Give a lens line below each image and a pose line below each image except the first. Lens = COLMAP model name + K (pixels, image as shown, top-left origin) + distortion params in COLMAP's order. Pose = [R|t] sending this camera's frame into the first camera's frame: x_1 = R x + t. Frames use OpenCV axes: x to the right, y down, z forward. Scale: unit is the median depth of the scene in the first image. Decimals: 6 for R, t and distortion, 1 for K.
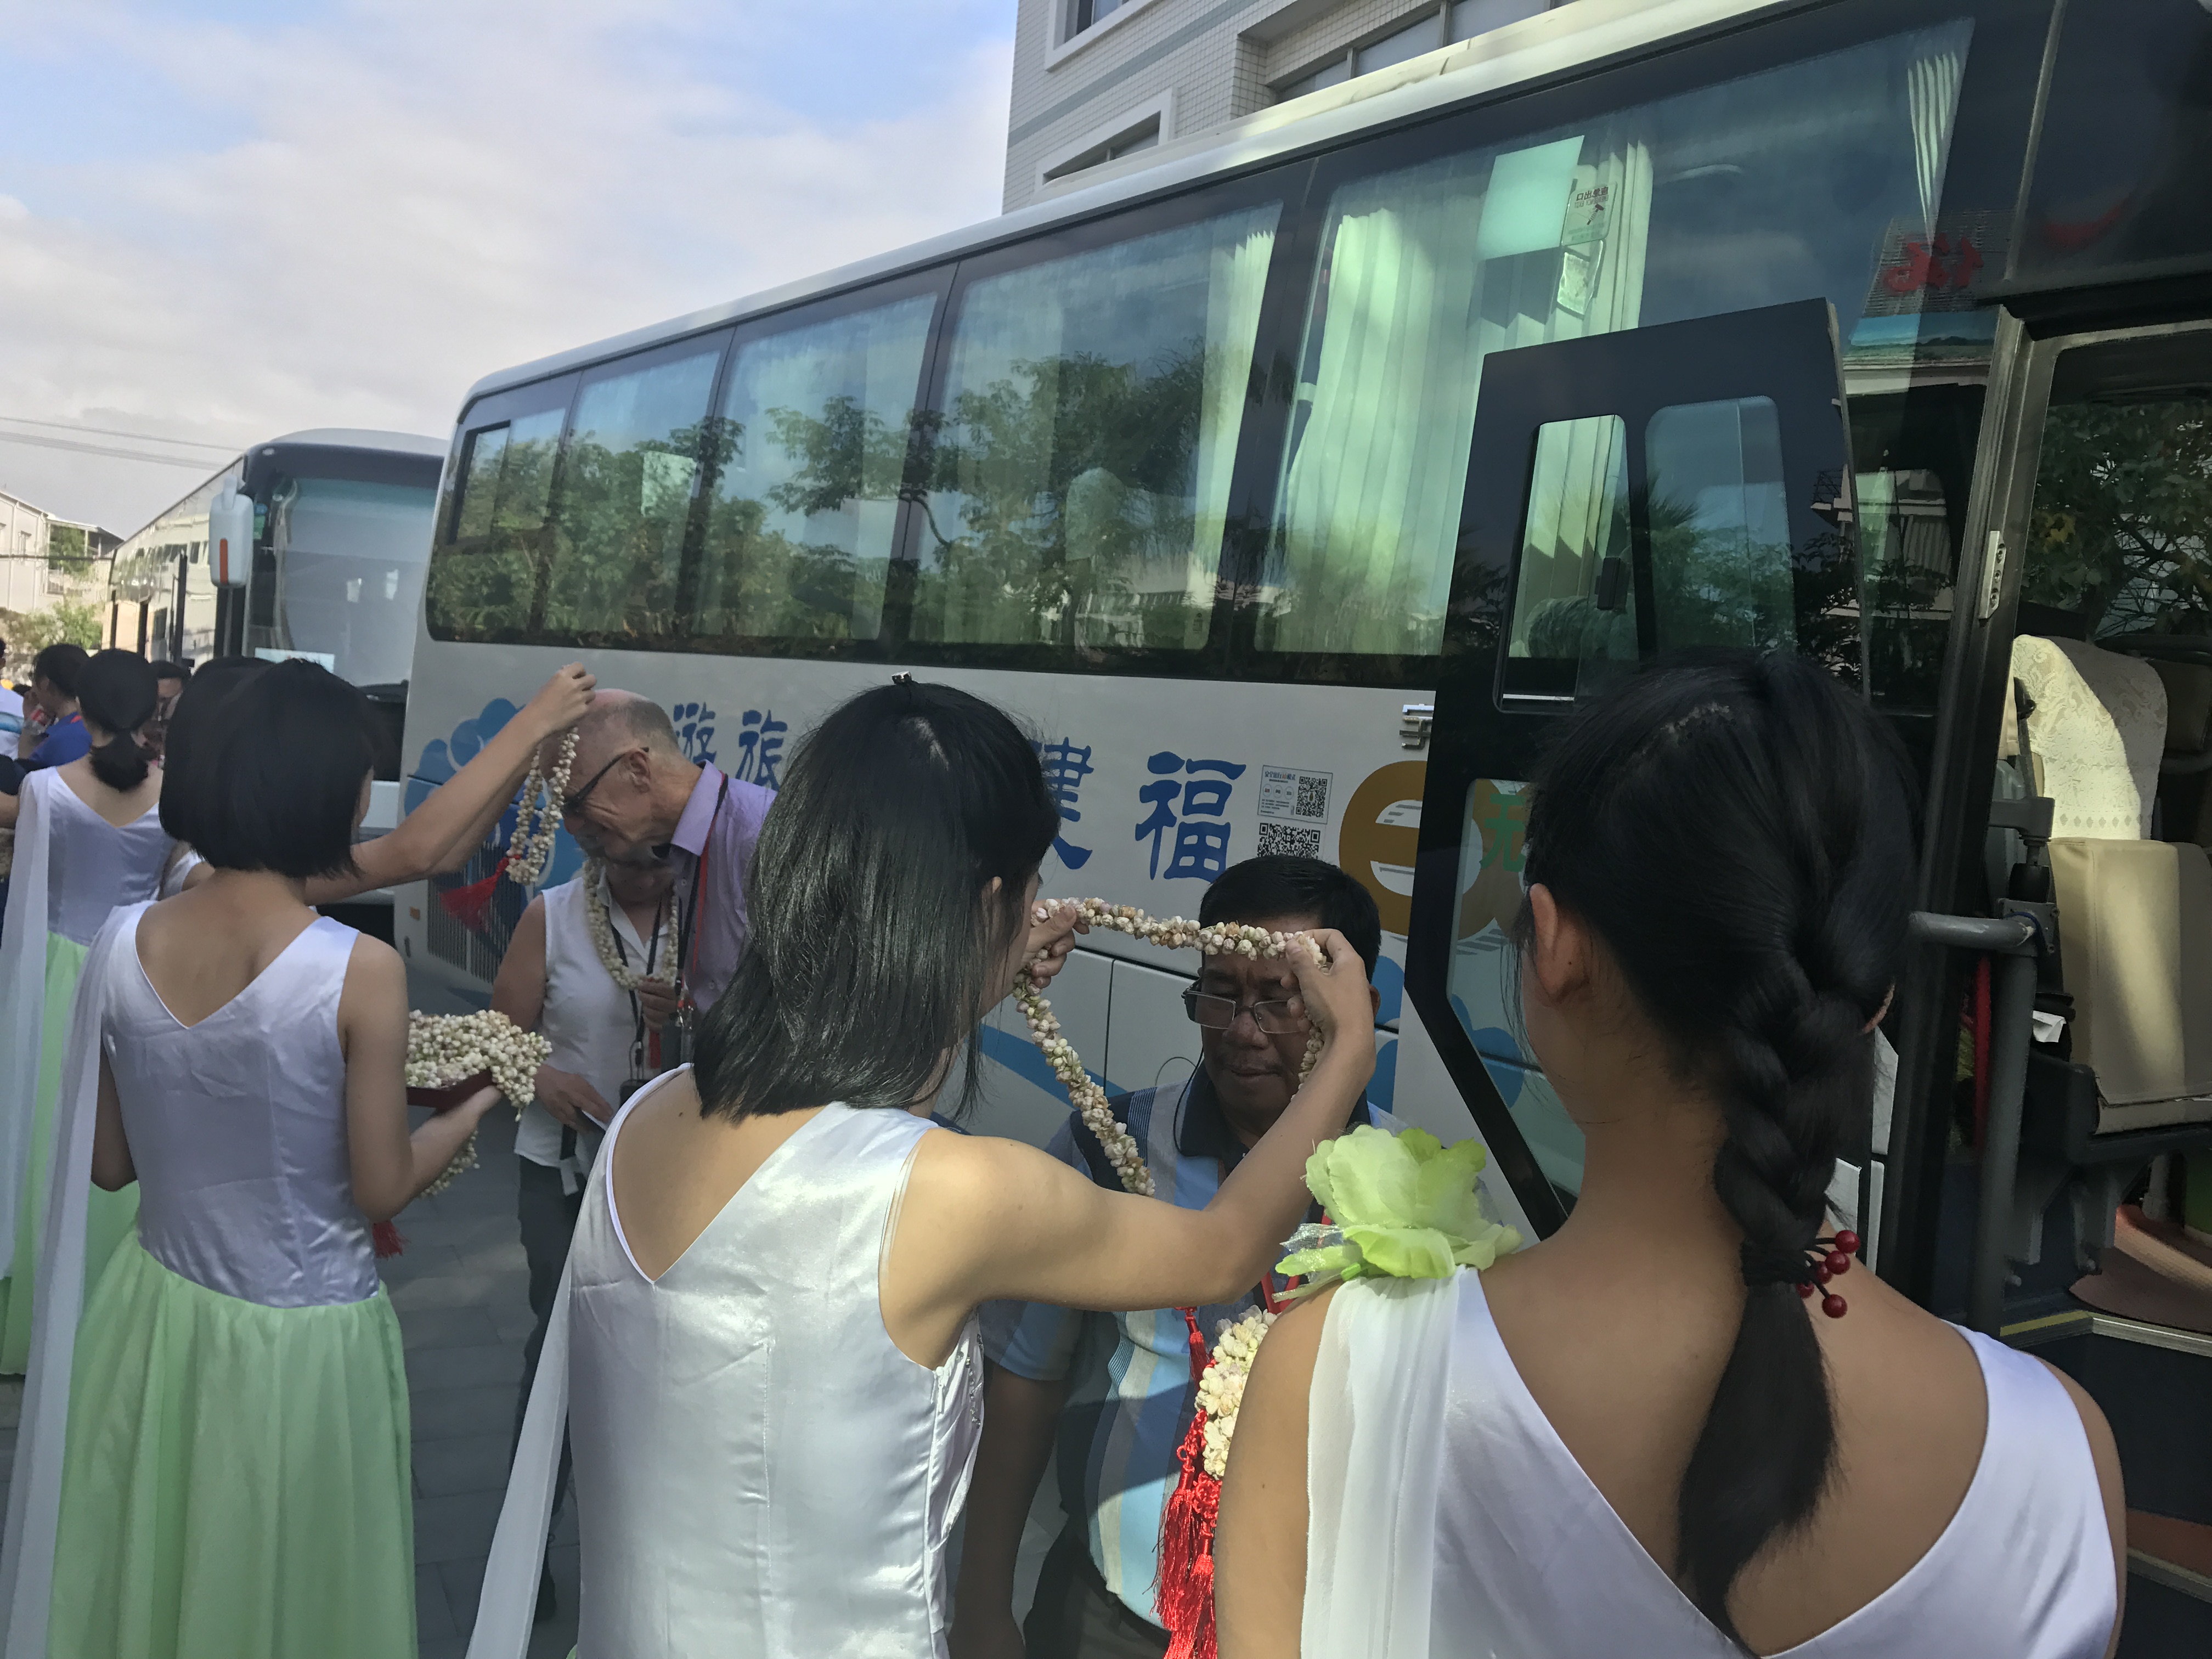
lens RADIAL K [[1812.6, 0, 1106.0], [0, 1812.6, 829.5], [0, 0, 1]] dist [0.078103, 0.001857]
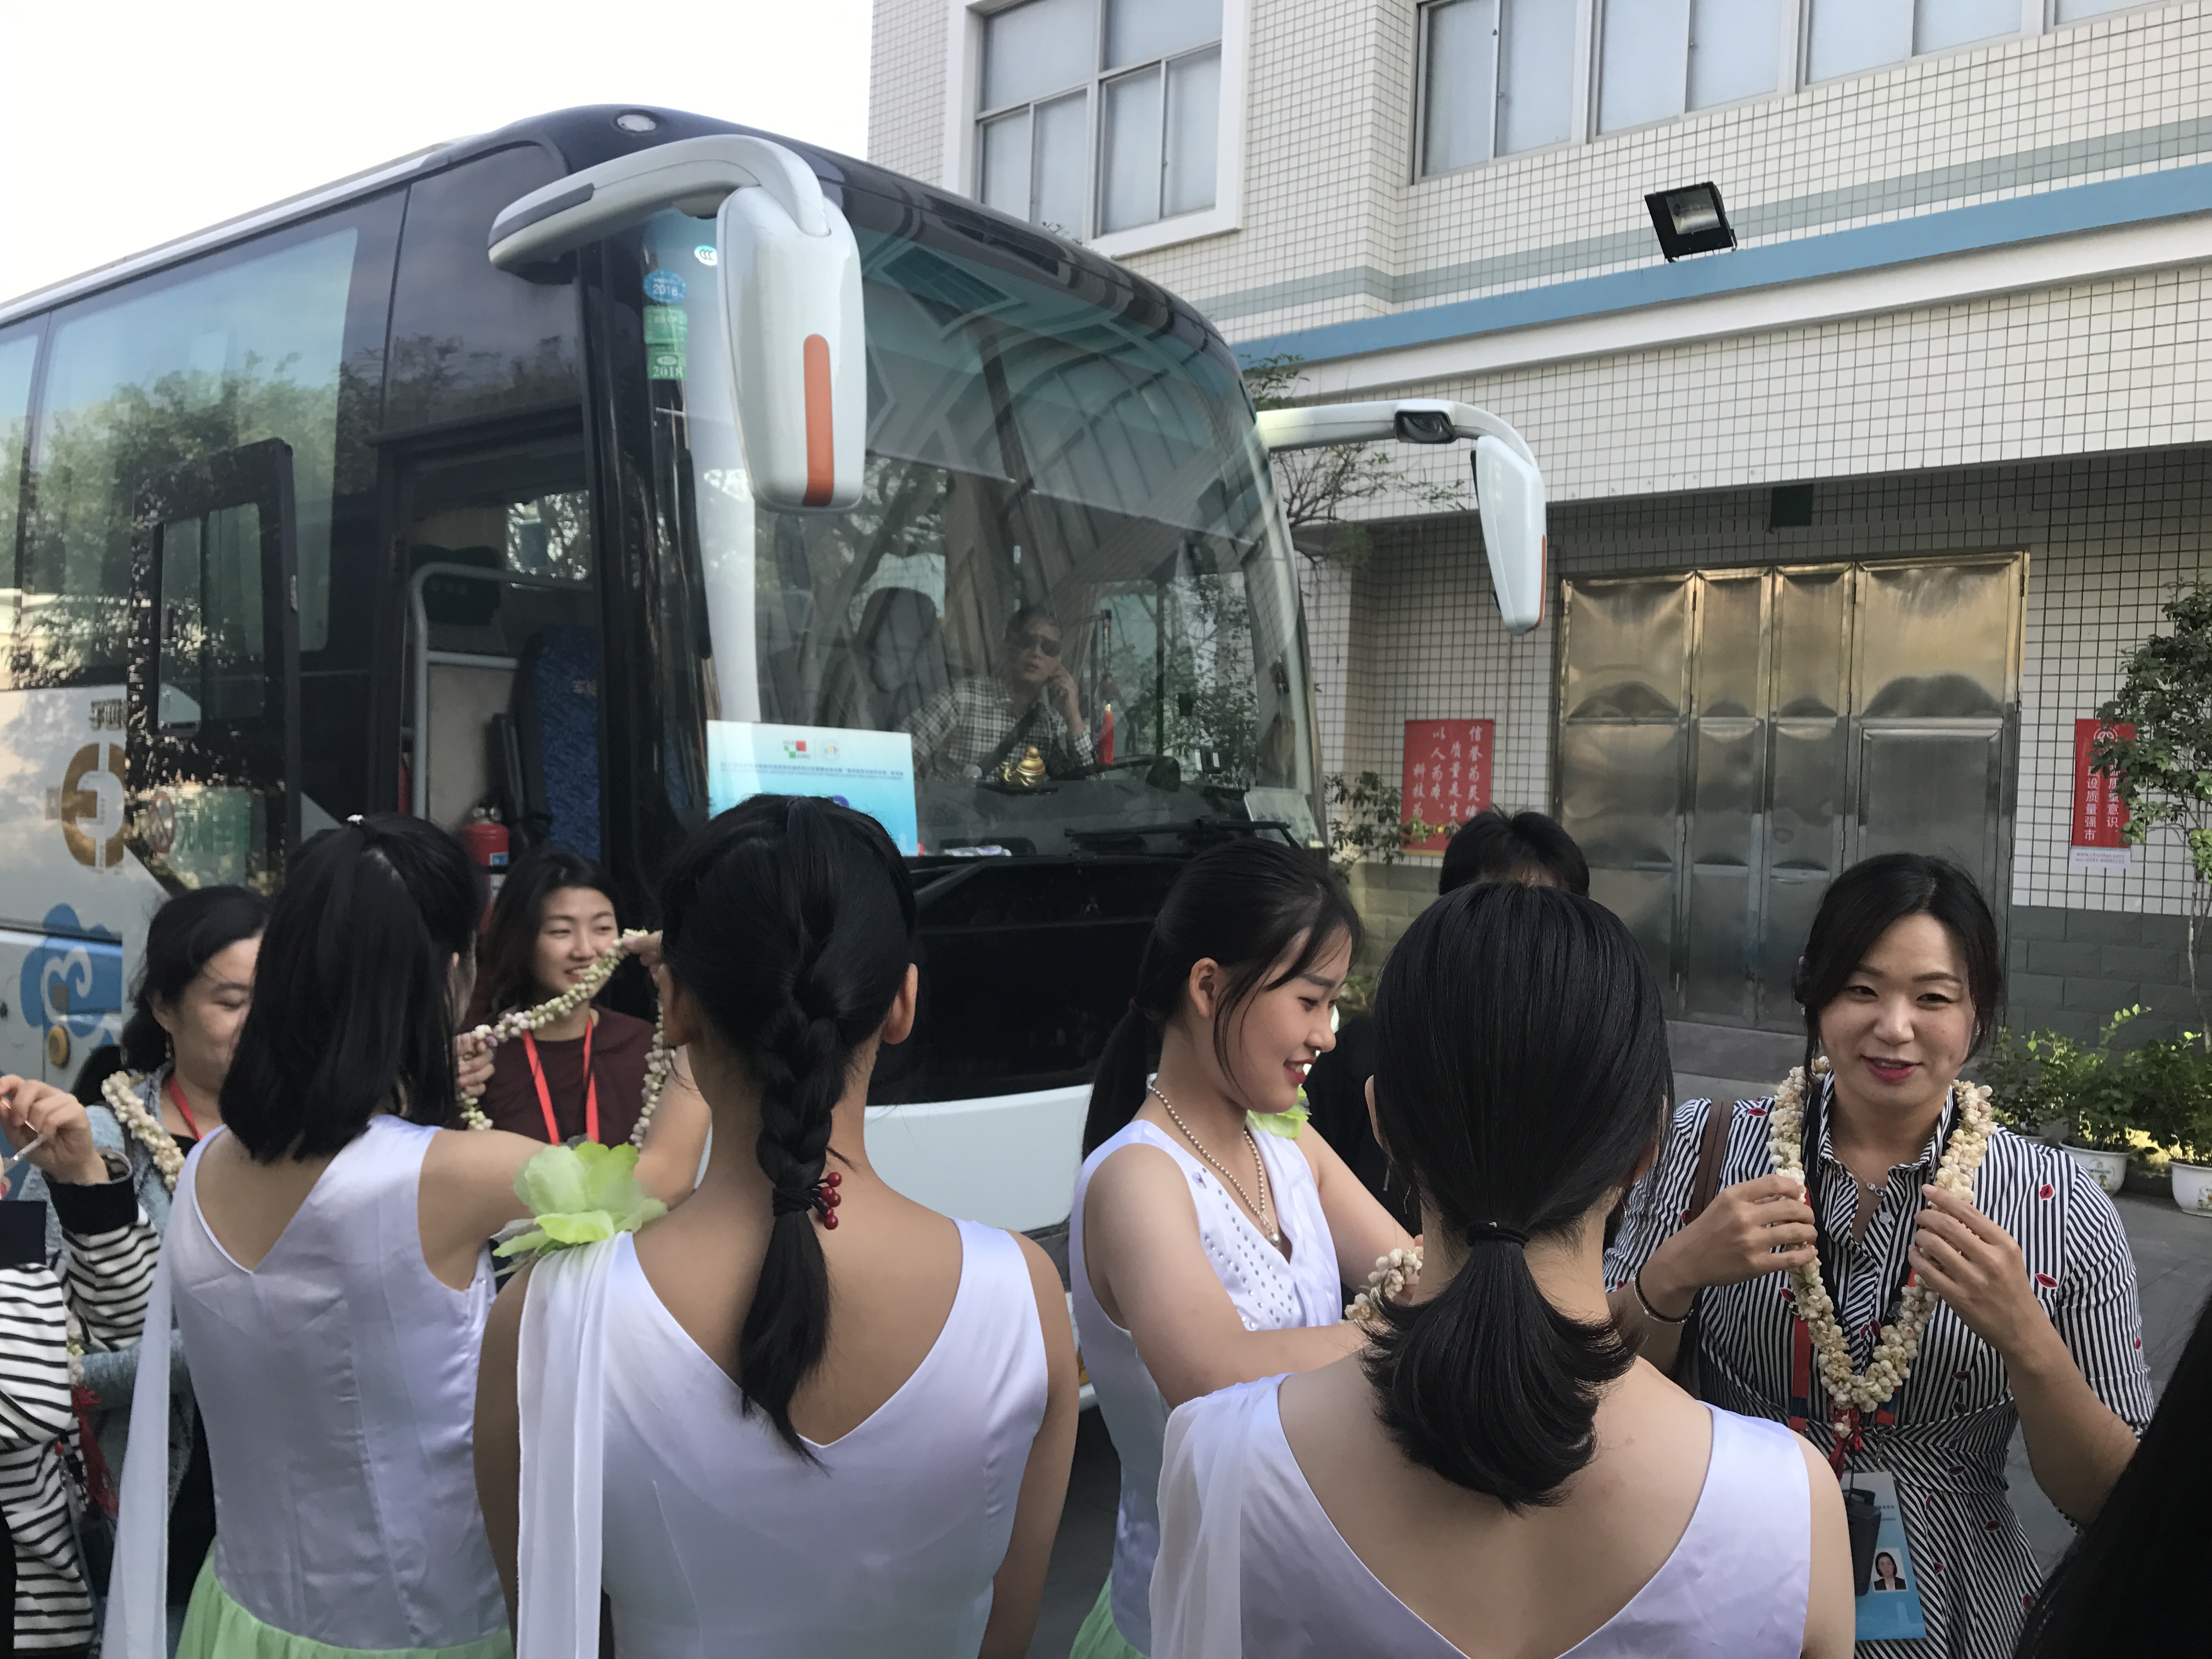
lens RADIAL K [[1812.6, 0, 1106.0], [0, 1812.6, 829.5], [0, 0, 1]] dist [0.078103, 0.001857]
pose [[0.741304, -0.002421, 0.671165, -0.480734], [0.045623, 0.997862, -0.046791, 0.010066], [-0.669617, 0.065307, 0.739830, -0.325367]]
